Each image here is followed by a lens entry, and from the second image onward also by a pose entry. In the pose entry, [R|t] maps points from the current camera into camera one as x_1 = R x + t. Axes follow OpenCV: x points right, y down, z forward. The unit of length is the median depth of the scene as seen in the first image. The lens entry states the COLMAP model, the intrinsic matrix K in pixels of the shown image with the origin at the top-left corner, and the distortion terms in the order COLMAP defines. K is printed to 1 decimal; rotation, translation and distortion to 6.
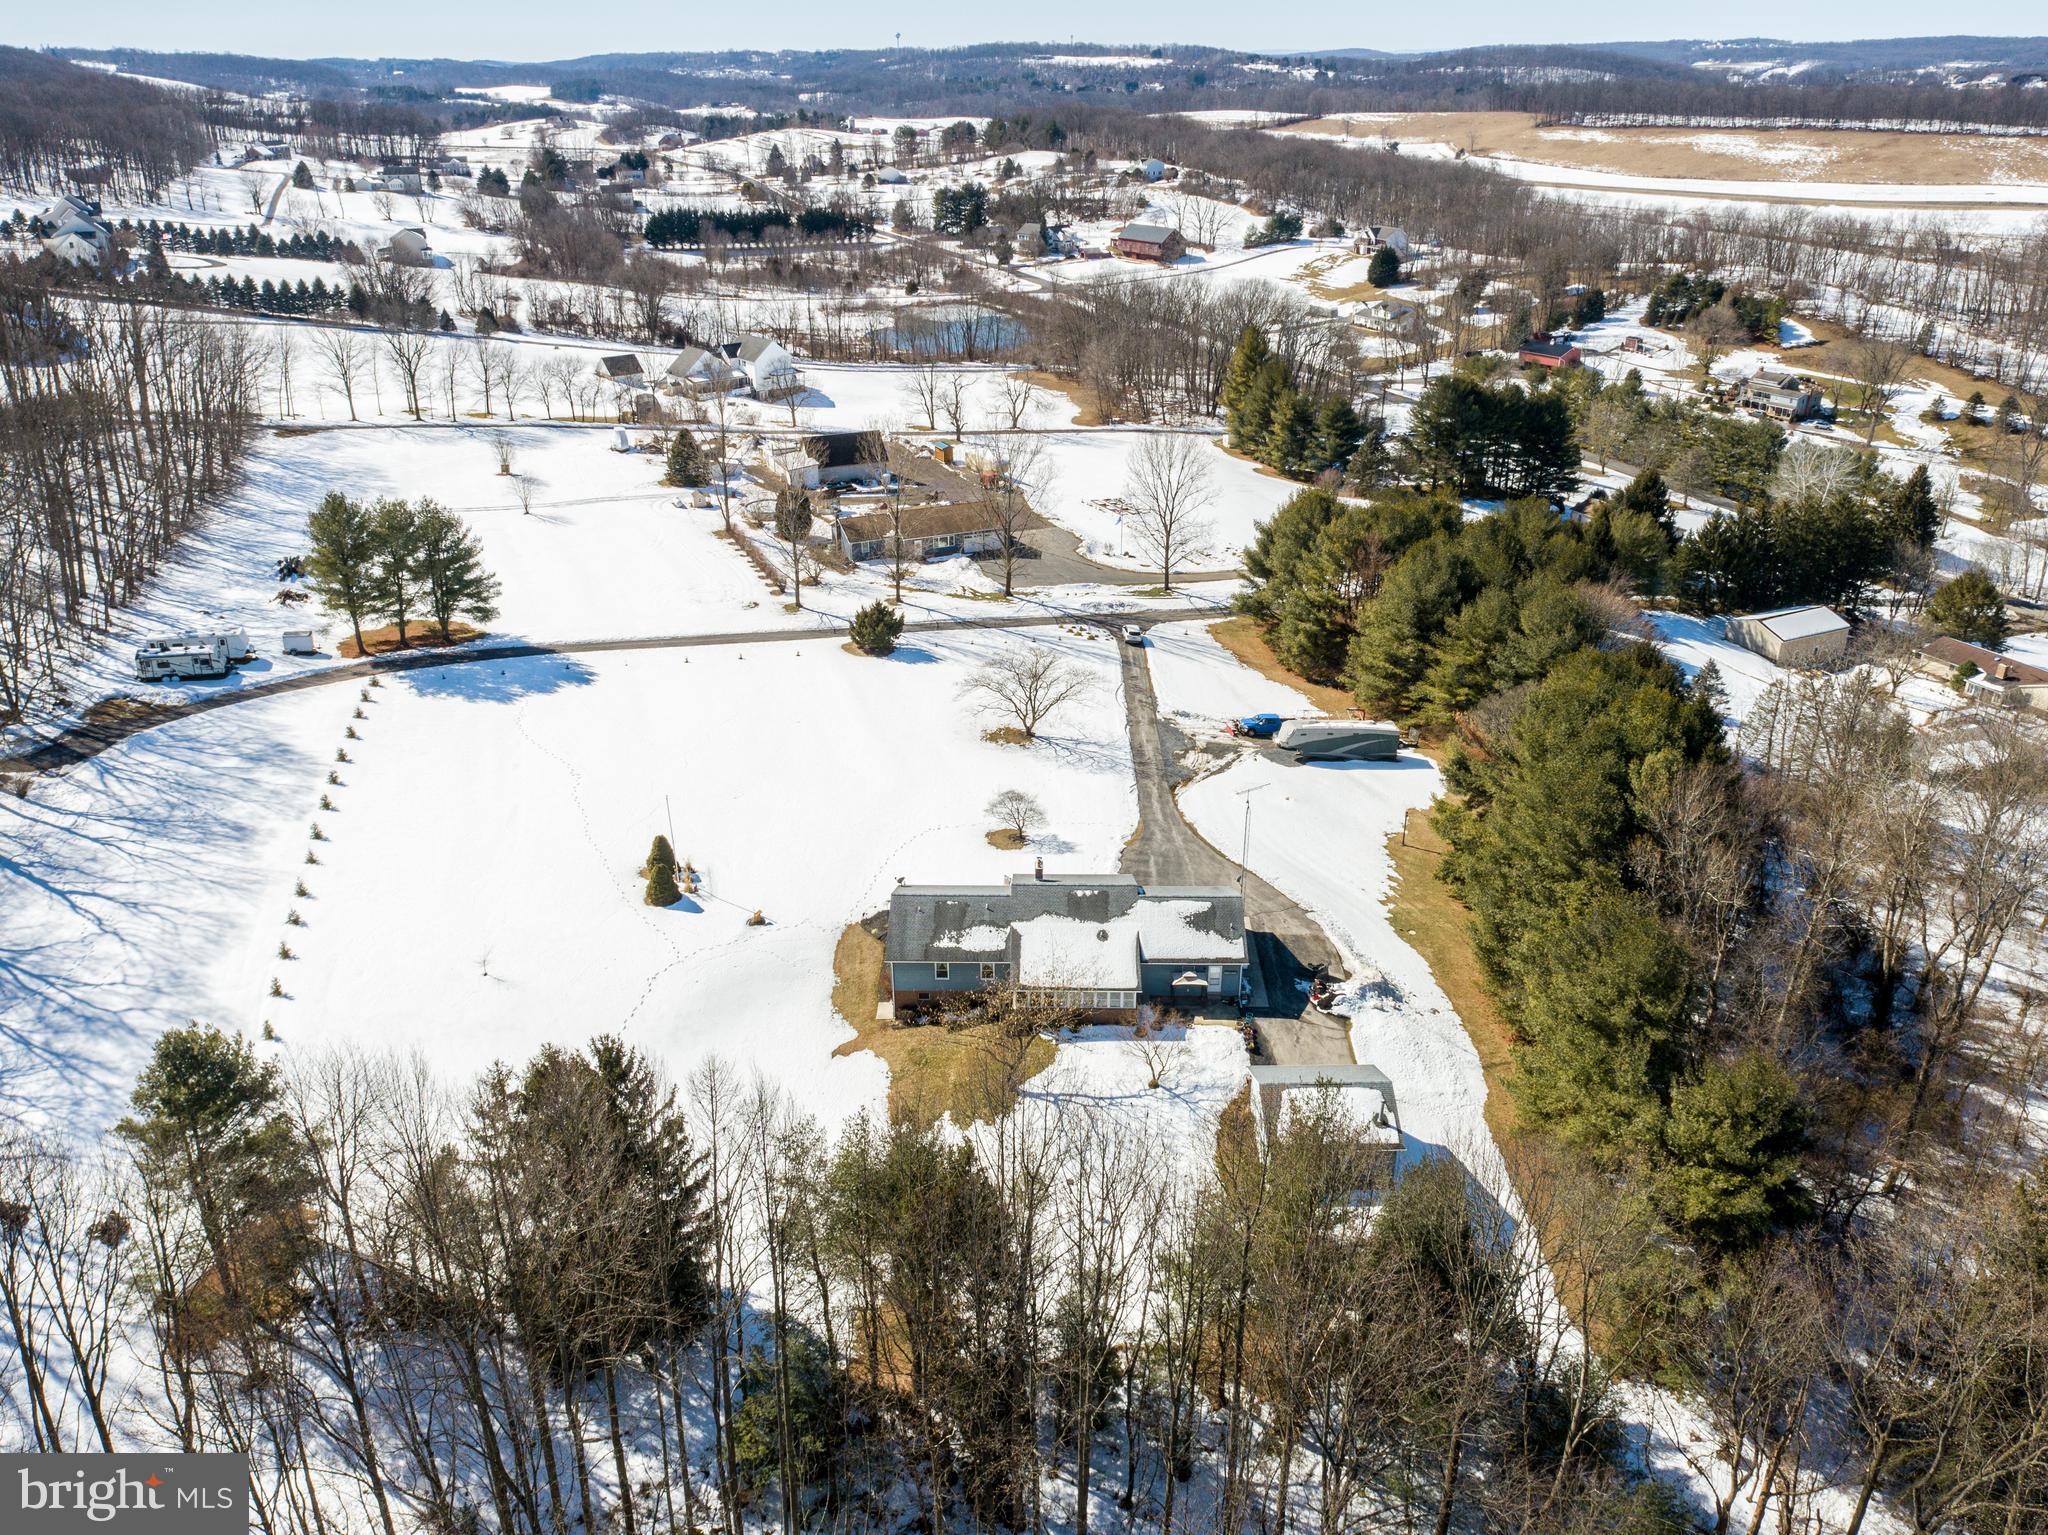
lens RADIAL K [[1559.0, 0, 1019.8], [0, 1559.0, 769.7], [0, 0, 1]] dist [-0.015441, 0.009590]
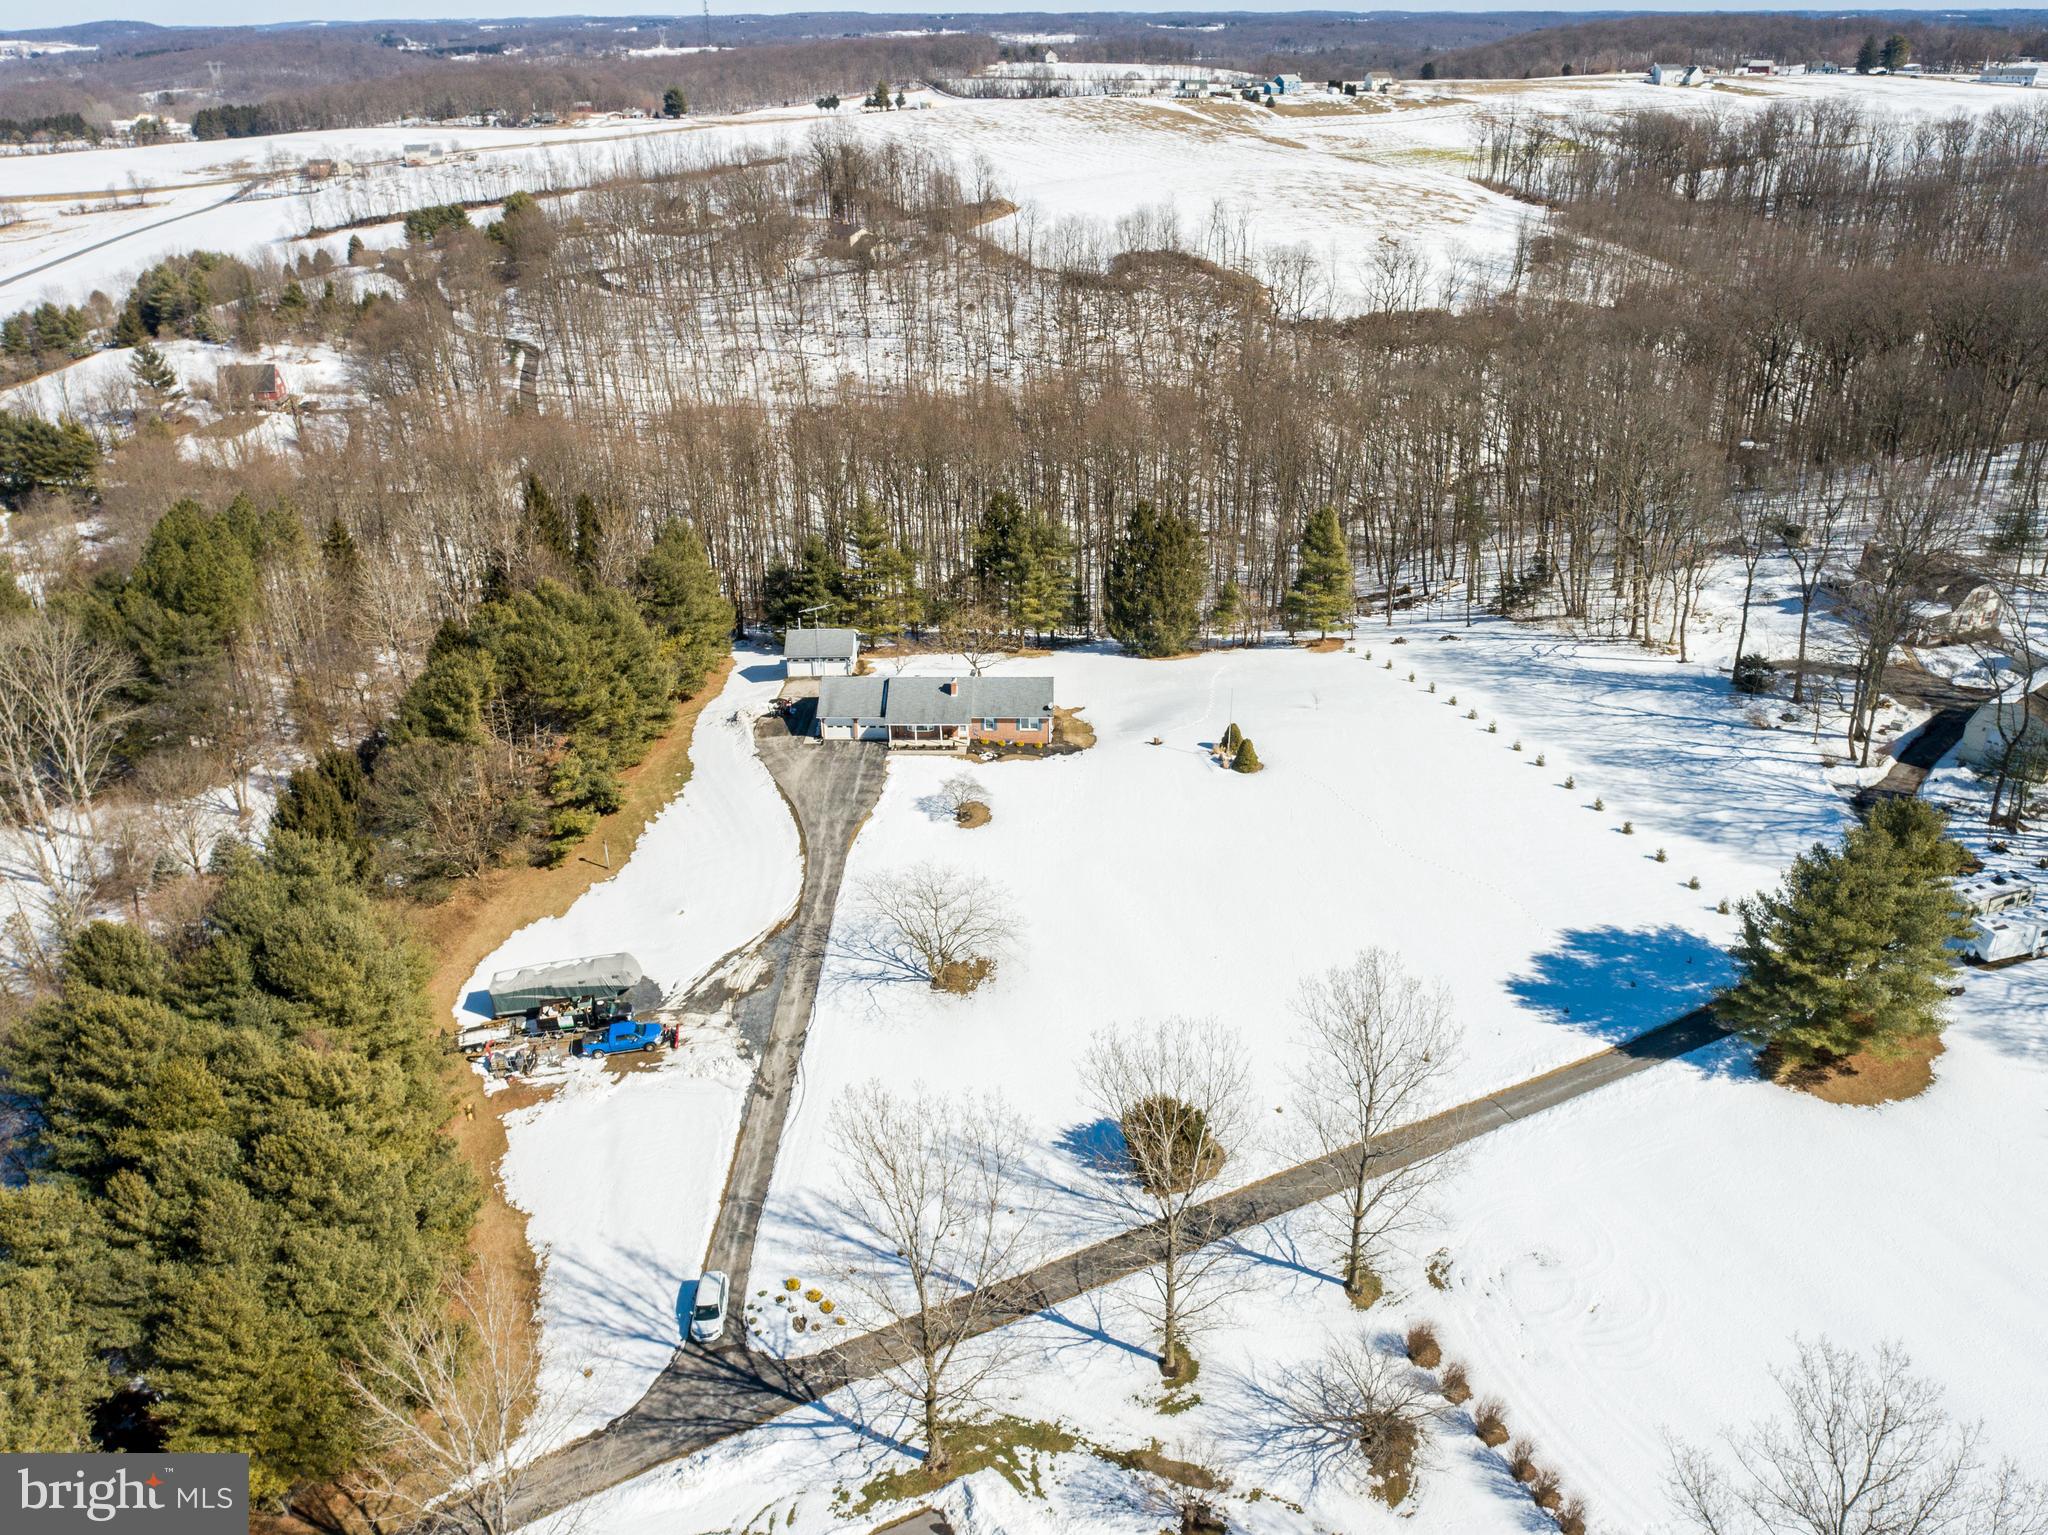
lens RADIAL K [[1588.1, 0, 1022.4], [0, 1588.1, 768.4], [0, 0, 1]] dist [-0.019073, 0.011414]
pose [[-0.999910, 0.007910, 0.010836, -0.050583], [0.013393, 0.635373, 0.772090, -0.777409], [-0.000778, 0.772165, -0.635421, 1.514705]]
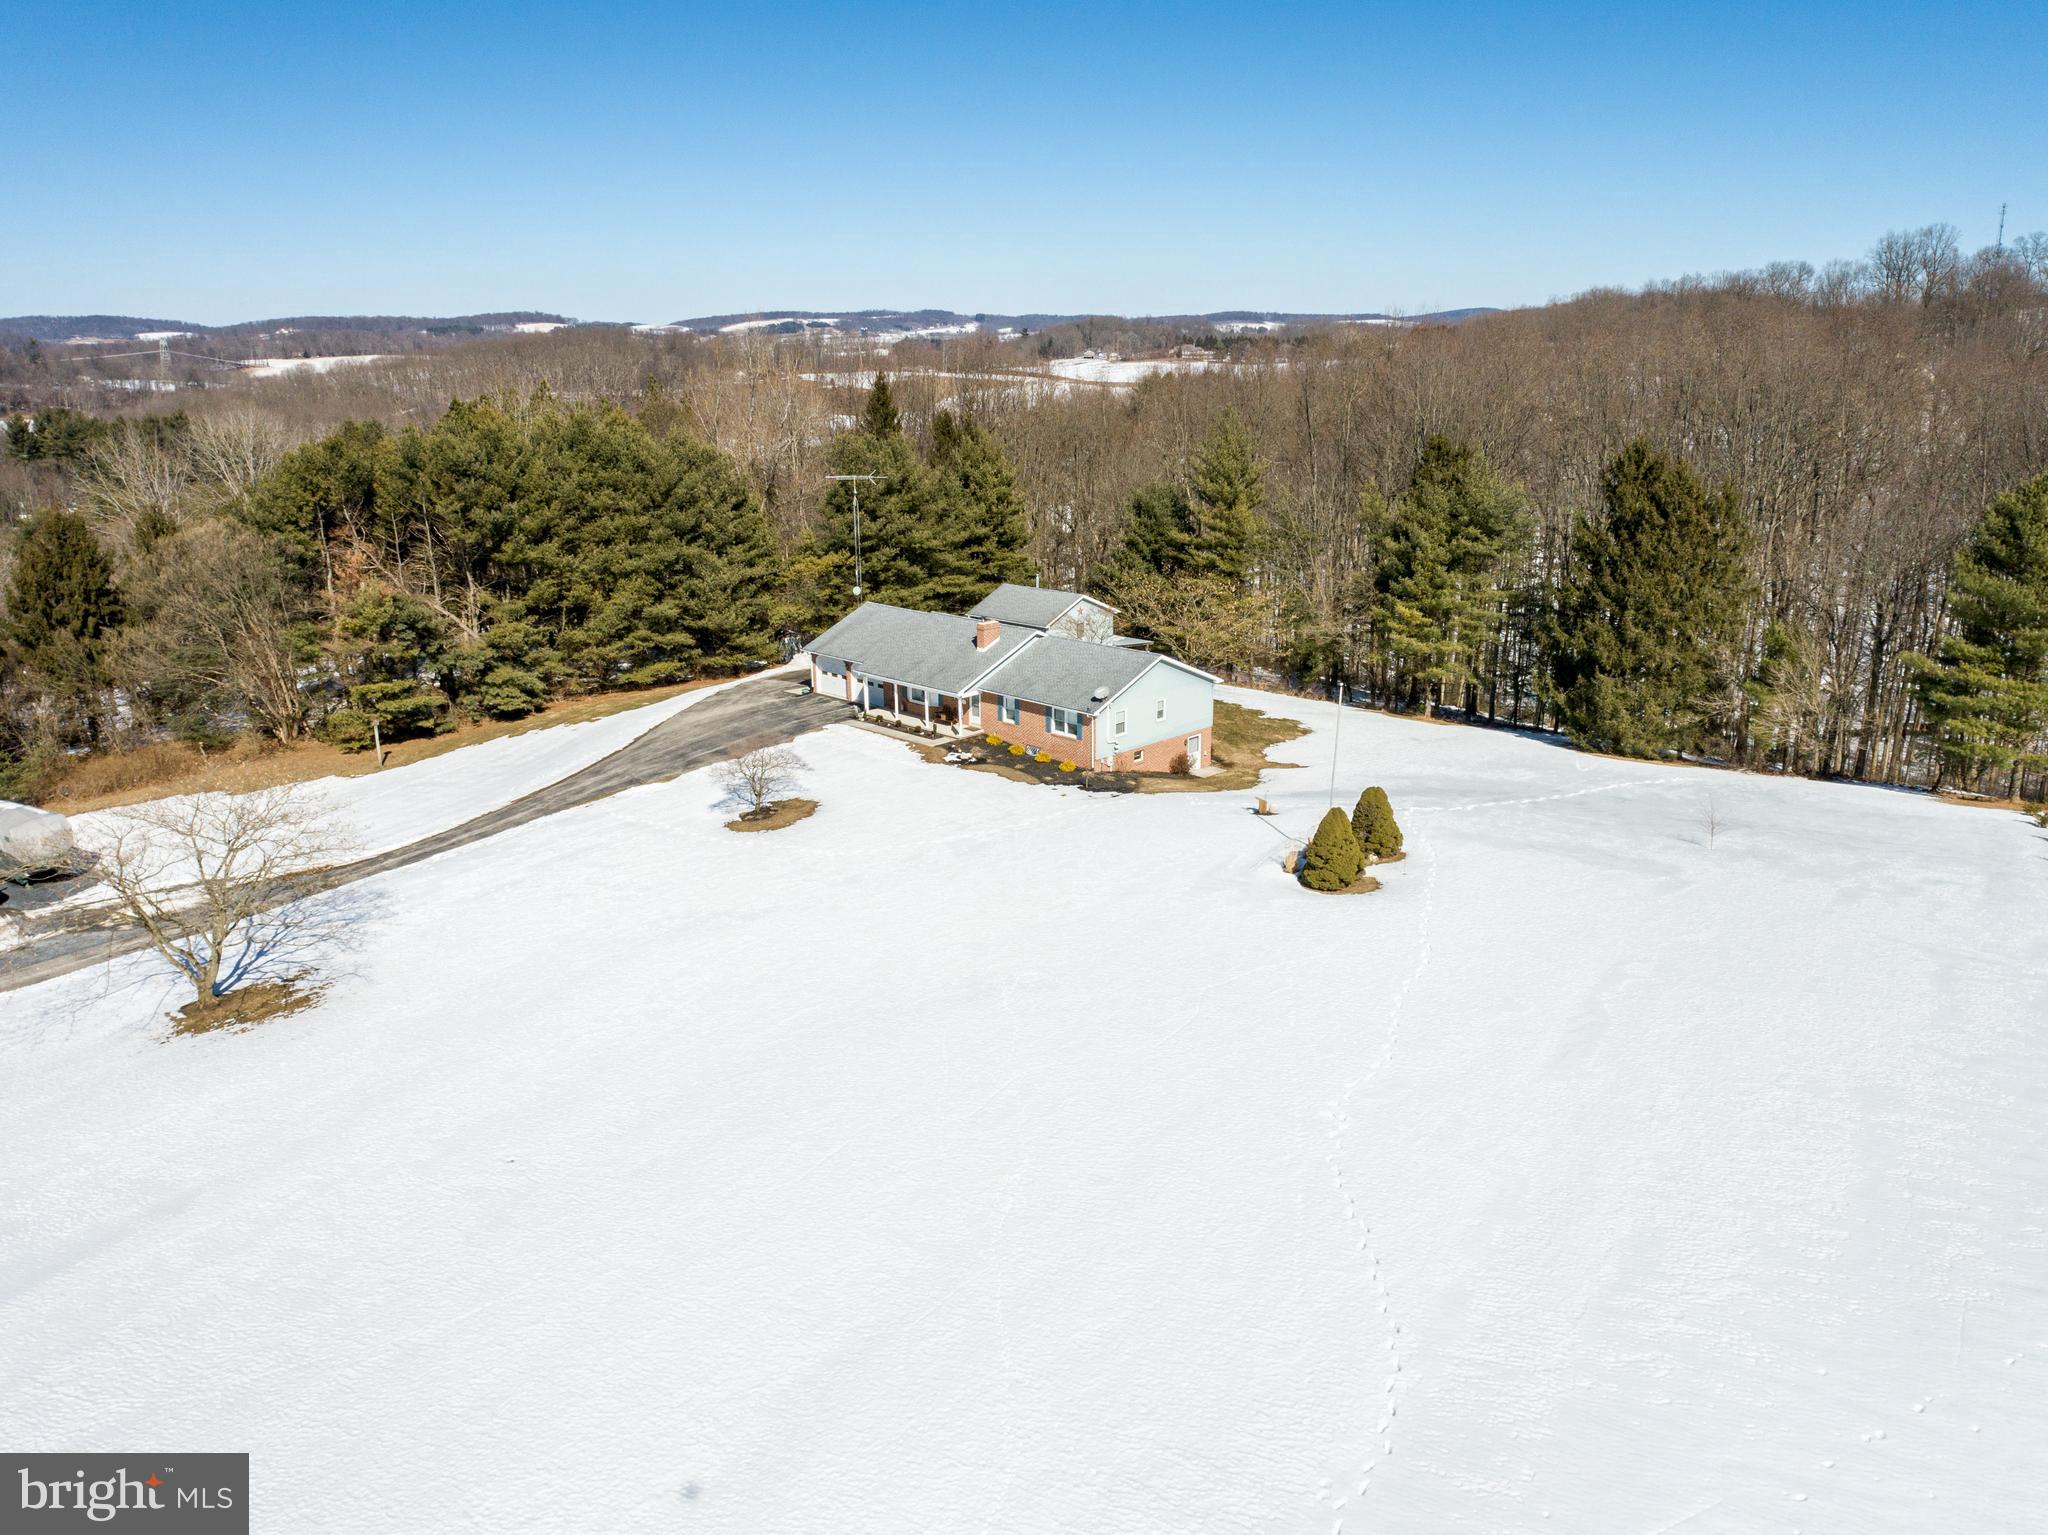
lens RADIAL K [[1562.1, 0, 1021.1], [0, 1562.1, 767.5], [0, 0, 1]] dist [-0.018395, 0.010086]
pose [[-0.717465, -0.182185, 0.672348, -0.411218], [0.303004, 0.787478, 0.536718, -0.227021], [-0.627242, 0.588801, -0.509786, 1.085051]]
